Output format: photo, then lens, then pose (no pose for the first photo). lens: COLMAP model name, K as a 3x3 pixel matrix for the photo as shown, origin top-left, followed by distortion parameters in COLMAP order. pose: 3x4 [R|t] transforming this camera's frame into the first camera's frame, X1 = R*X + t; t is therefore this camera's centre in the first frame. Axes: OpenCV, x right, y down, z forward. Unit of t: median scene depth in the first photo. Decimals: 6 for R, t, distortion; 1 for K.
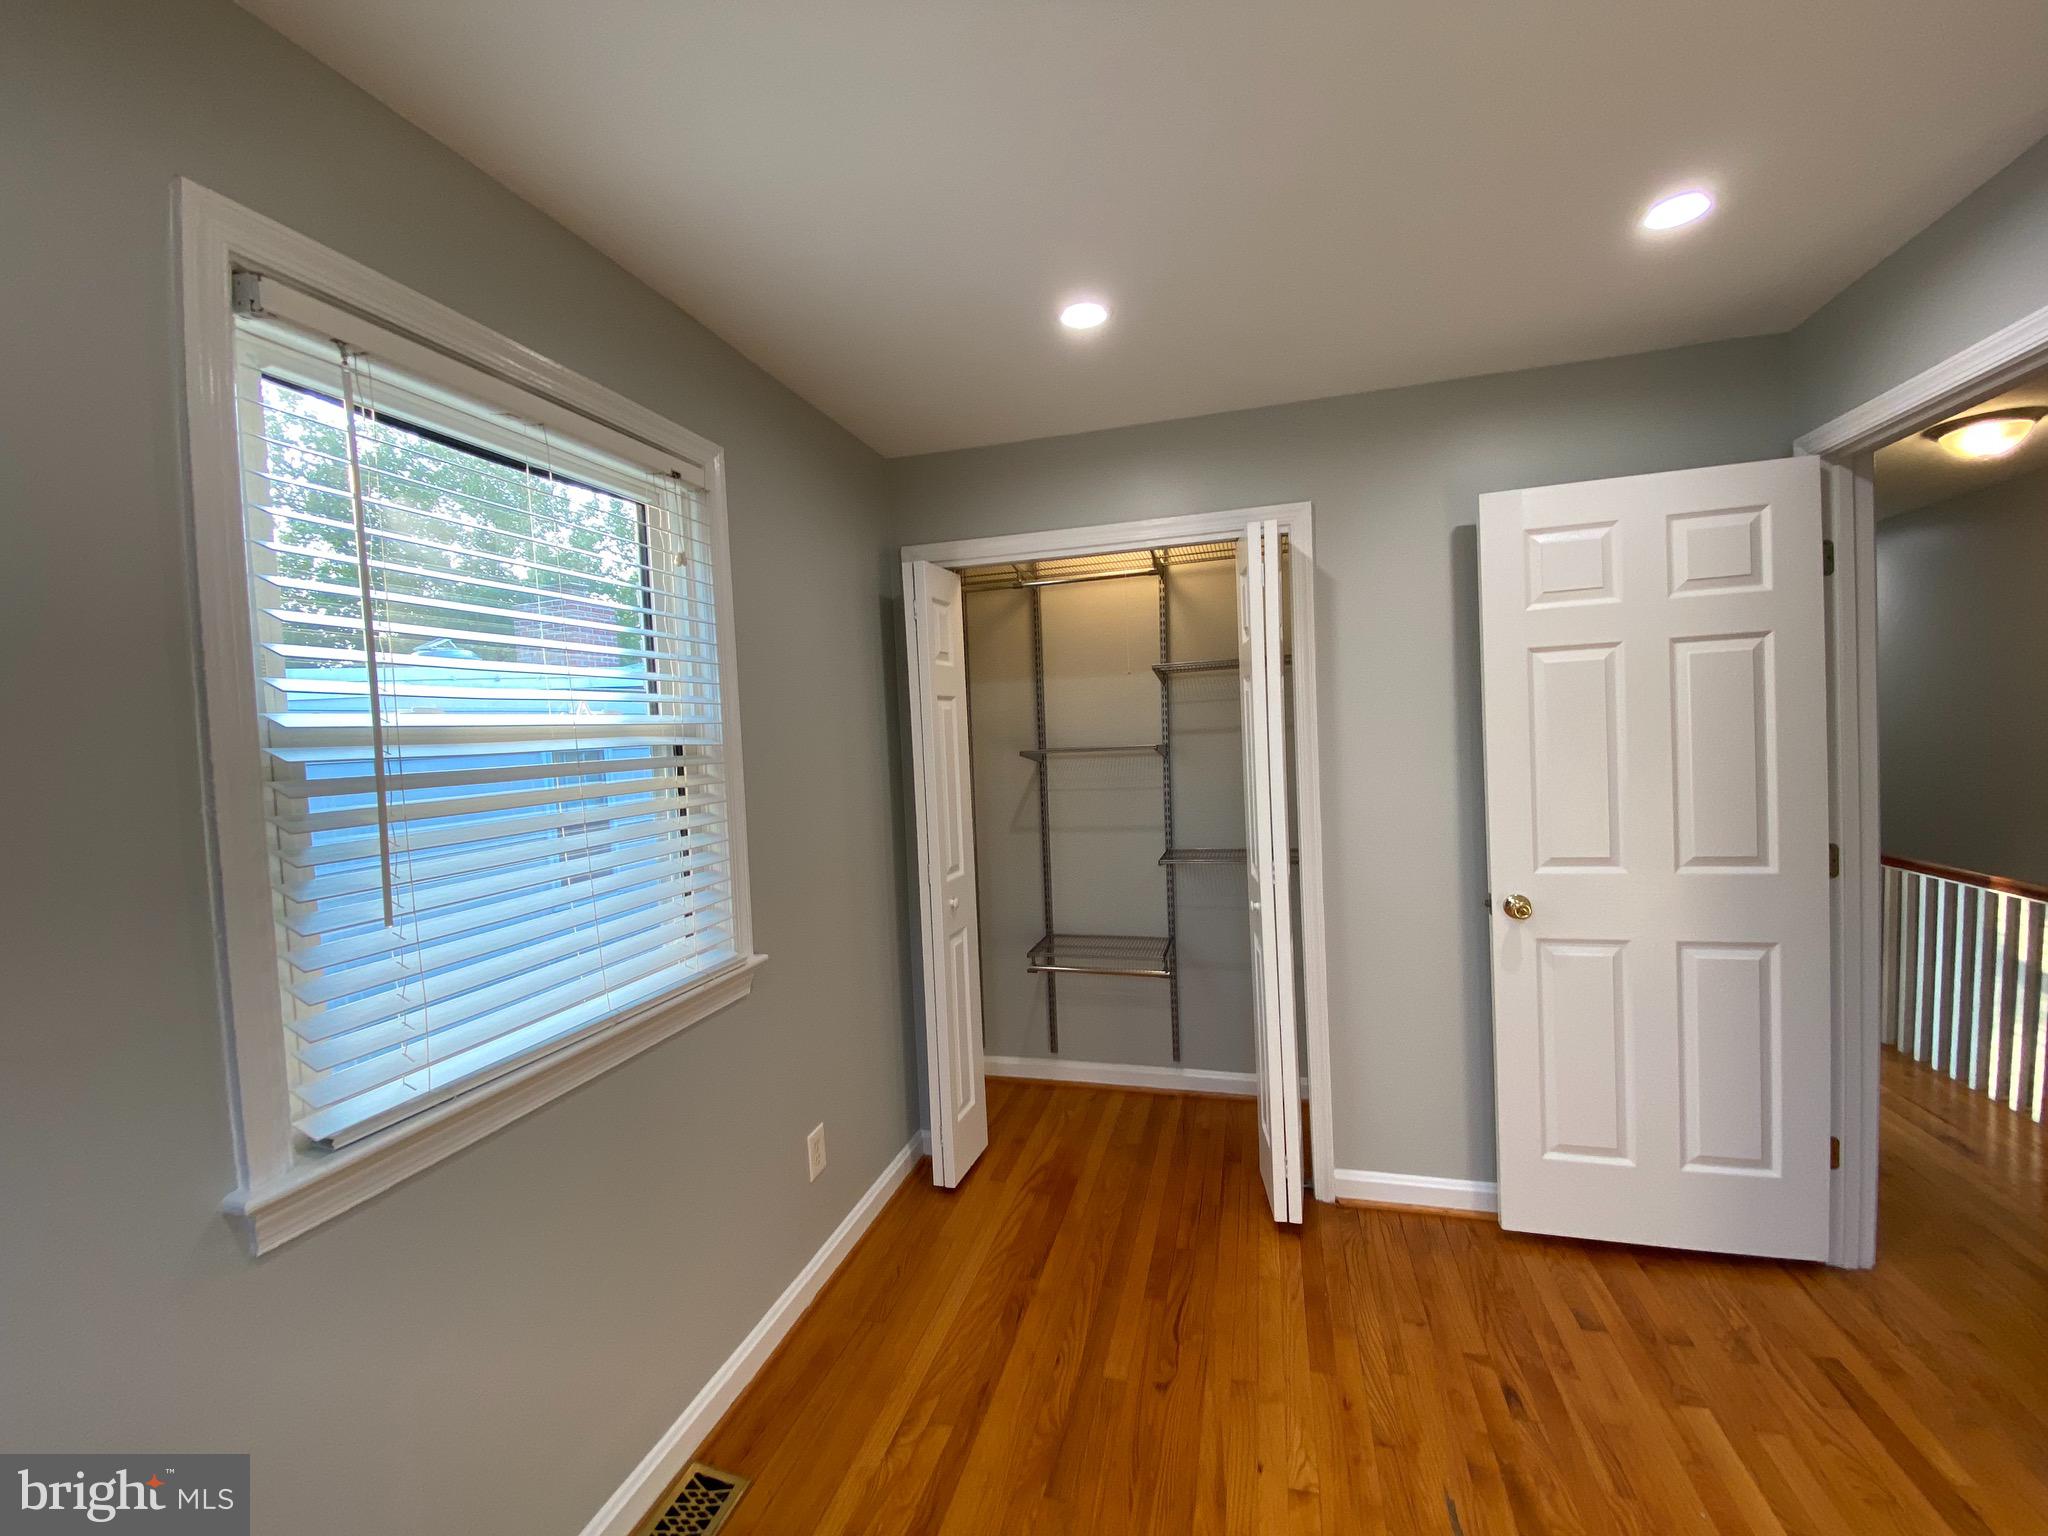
lens RADIAL K [[831.7, 0, 1005.4], [0, 831.7, 757.1], [0, 0, 1]] dist [0.002973, -0.009526]
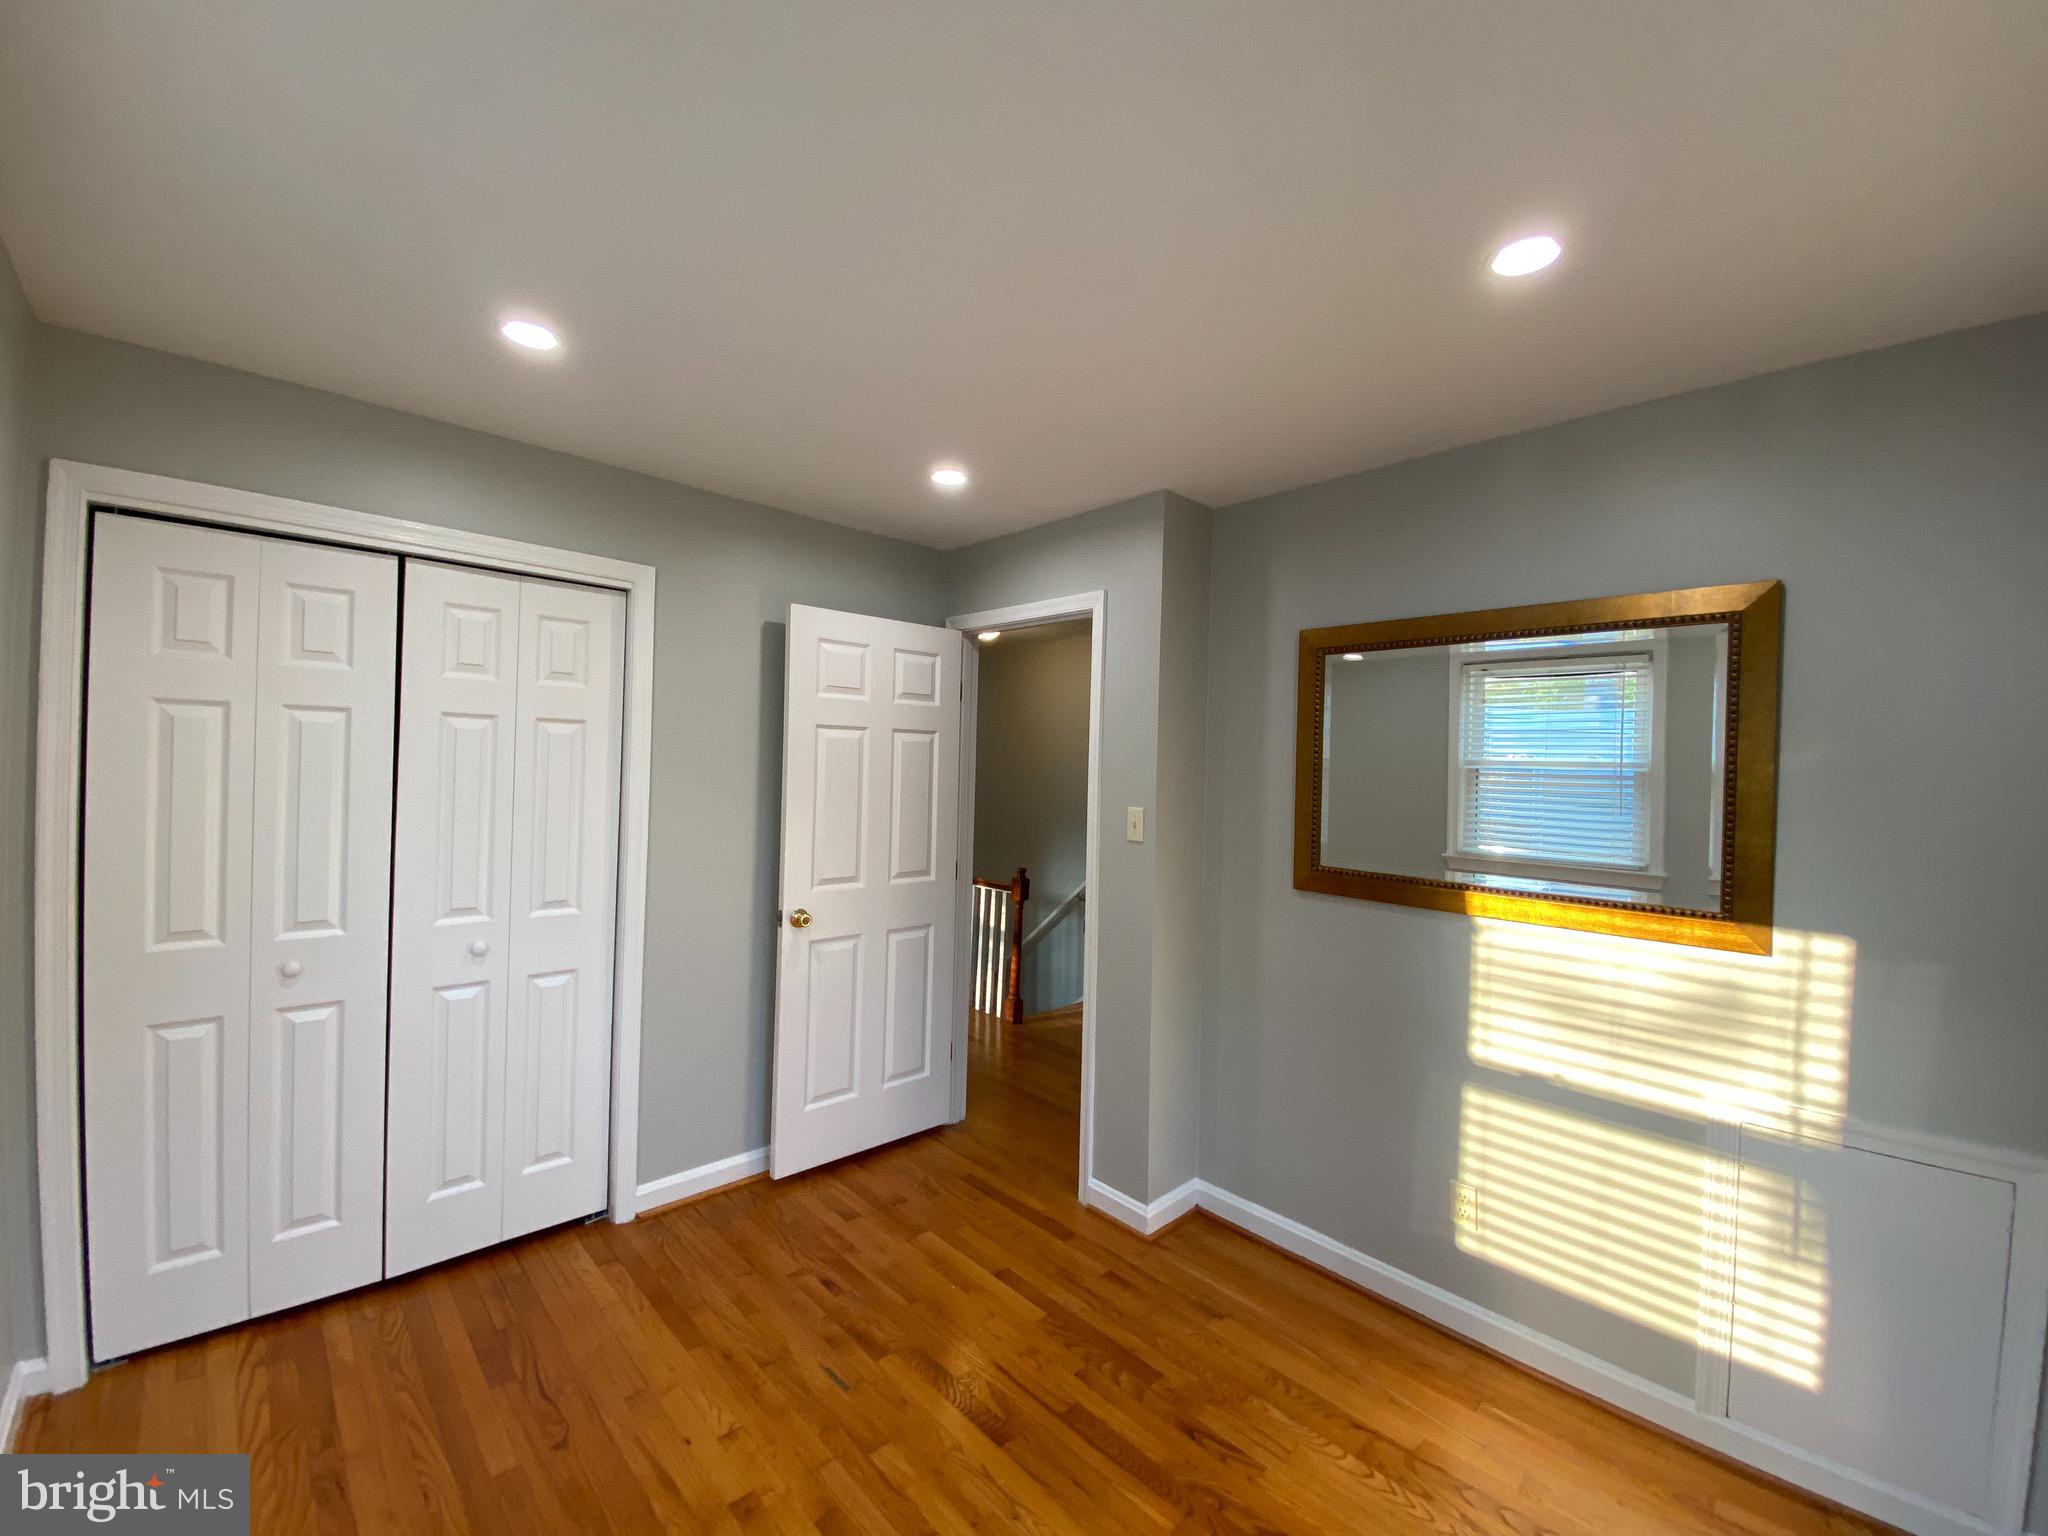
lens RADIAL K [[831.7, 0, 993.8], [0, 831.7, 748.7], [0, 0, 1]] dist [0.002973, -0.009526]
pose [[0.542965, 0.071871, 0.836674, -0.370861], [-0.017249, 0.997075, -0.074457, 0.004598], [-0.839578, 0.025996, 0.542617, 0.020726]]
